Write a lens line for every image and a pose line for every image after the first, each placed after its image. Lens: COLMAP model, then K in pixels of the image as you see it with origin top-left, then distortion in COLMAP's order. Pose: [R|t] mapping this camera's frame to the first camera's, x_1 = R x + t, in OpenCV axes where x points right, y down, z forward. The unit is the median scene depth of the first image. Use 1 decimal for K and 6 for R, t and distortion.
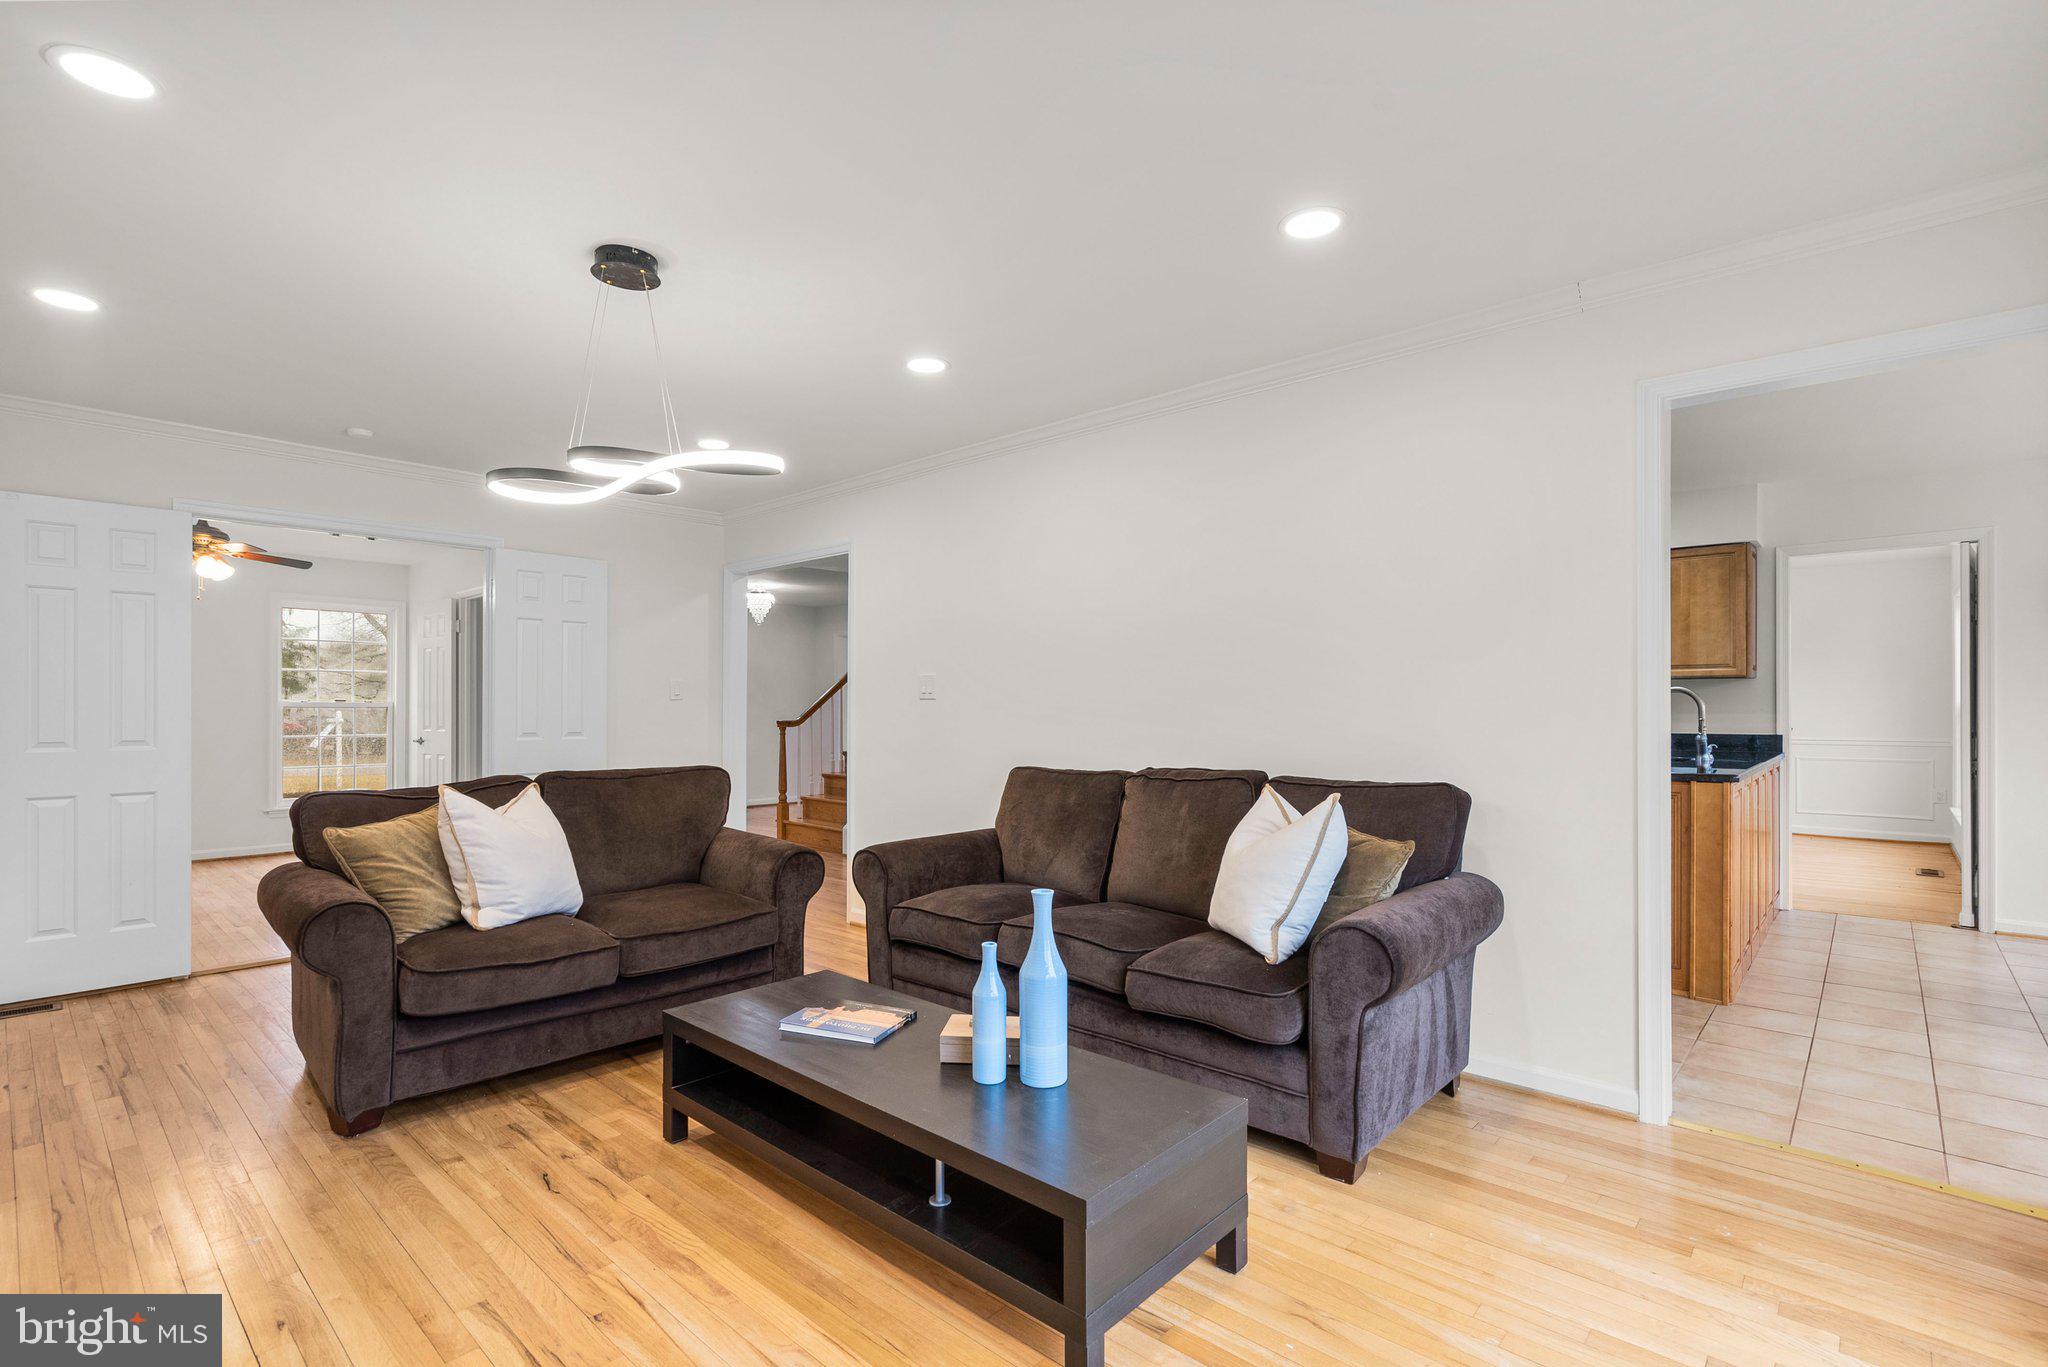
lens RADIAL K [[932.9, 0, 1035.2], [0, 932.9, 702.6], [0, 0, 1]] dist [-0.002864, 0.001001]
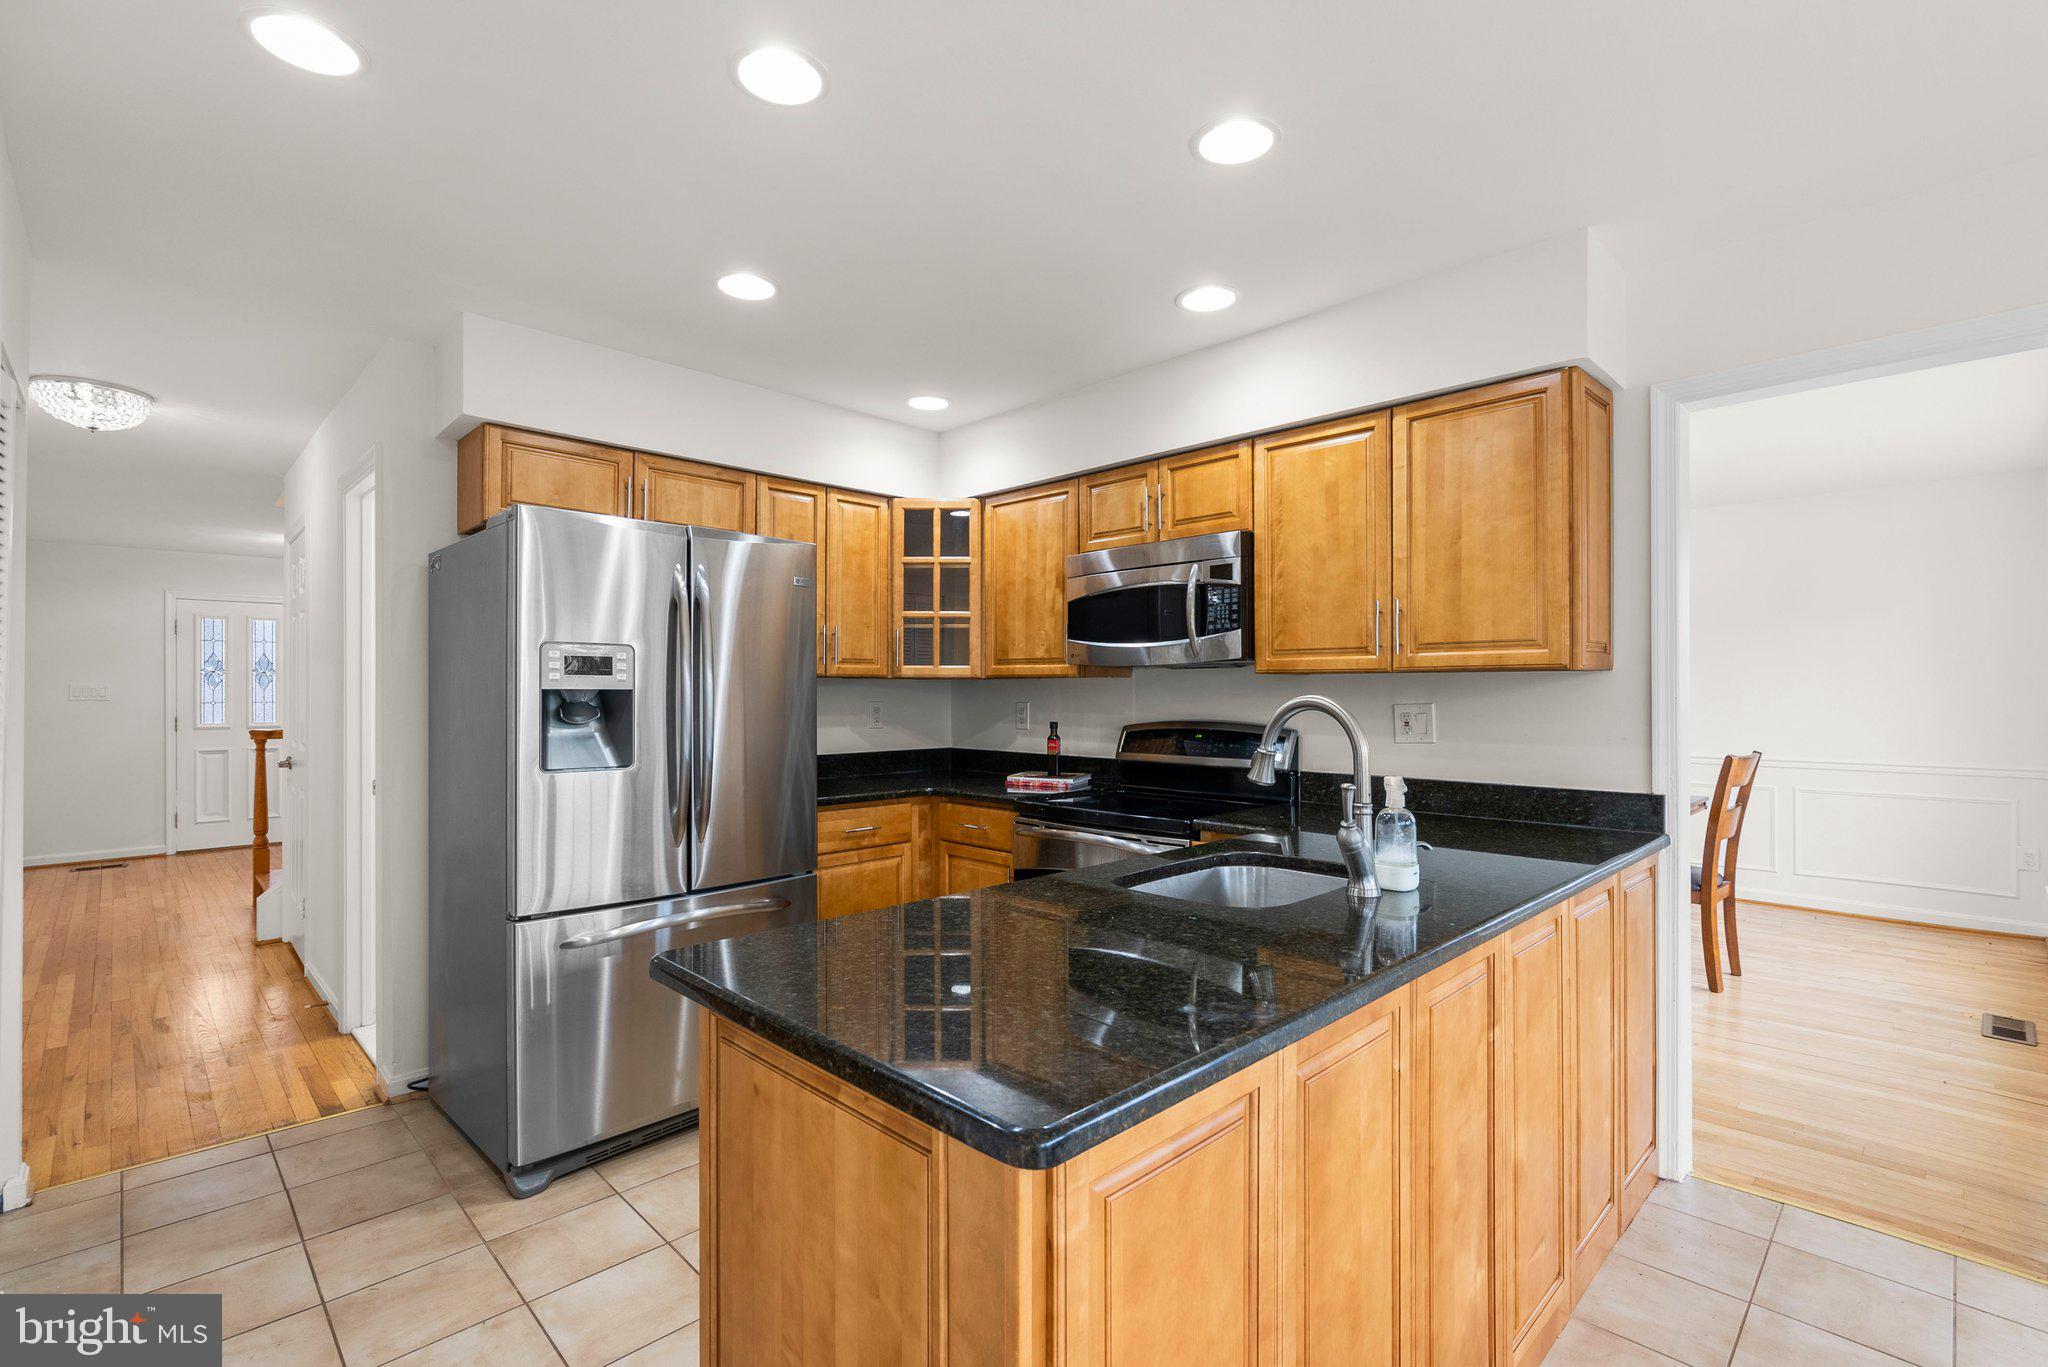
lens RADIAL K [[932.9, 0, 1026.6], [0, 932.9, 685.0], [0, 0, 1]] dist [-0.002864, 0.001001]
pose [[0.998620, -0.002351, -0.052462, 0.515269], [0.002348, 0.999997, -0.000117, -0.019677], [0.052462, -0.000006, 0.998623, 0.528855]]
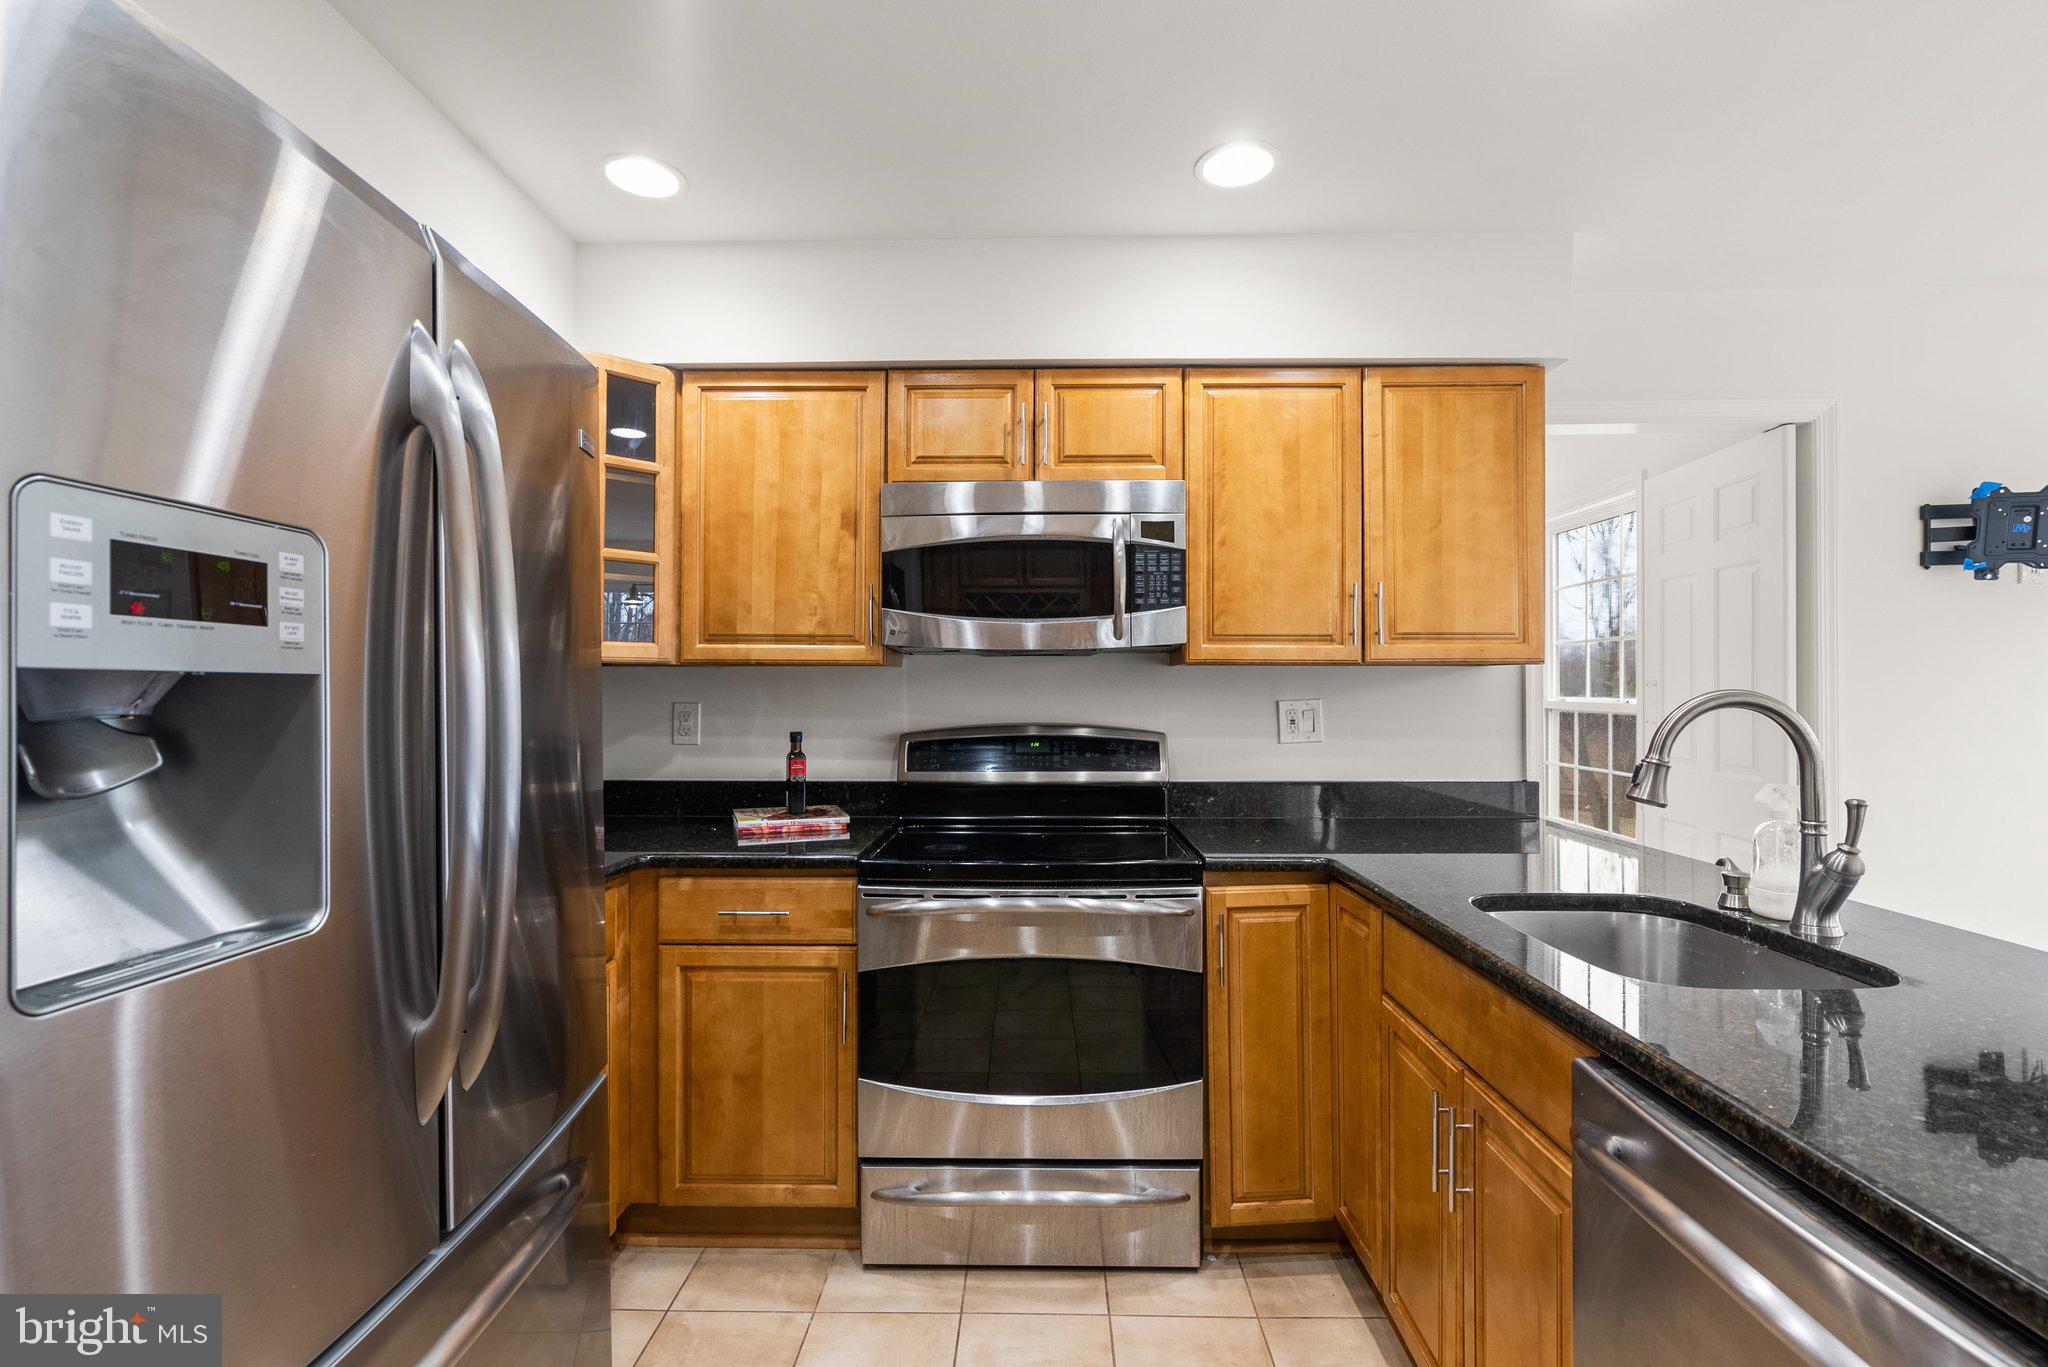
lens RADIAL K [[932.9, 0, 1034.3], [0, 932.9, 678.8], [0, 0, 1]] dist [-0.002864, 0.001001]
pose [[0.747051, 0.004890, 0.664749, 0.273229], [-0.003062, 0.999988, -0.003915, -0.016892], [-0.664760, 0.000889, 0.747057, 0.808957]]
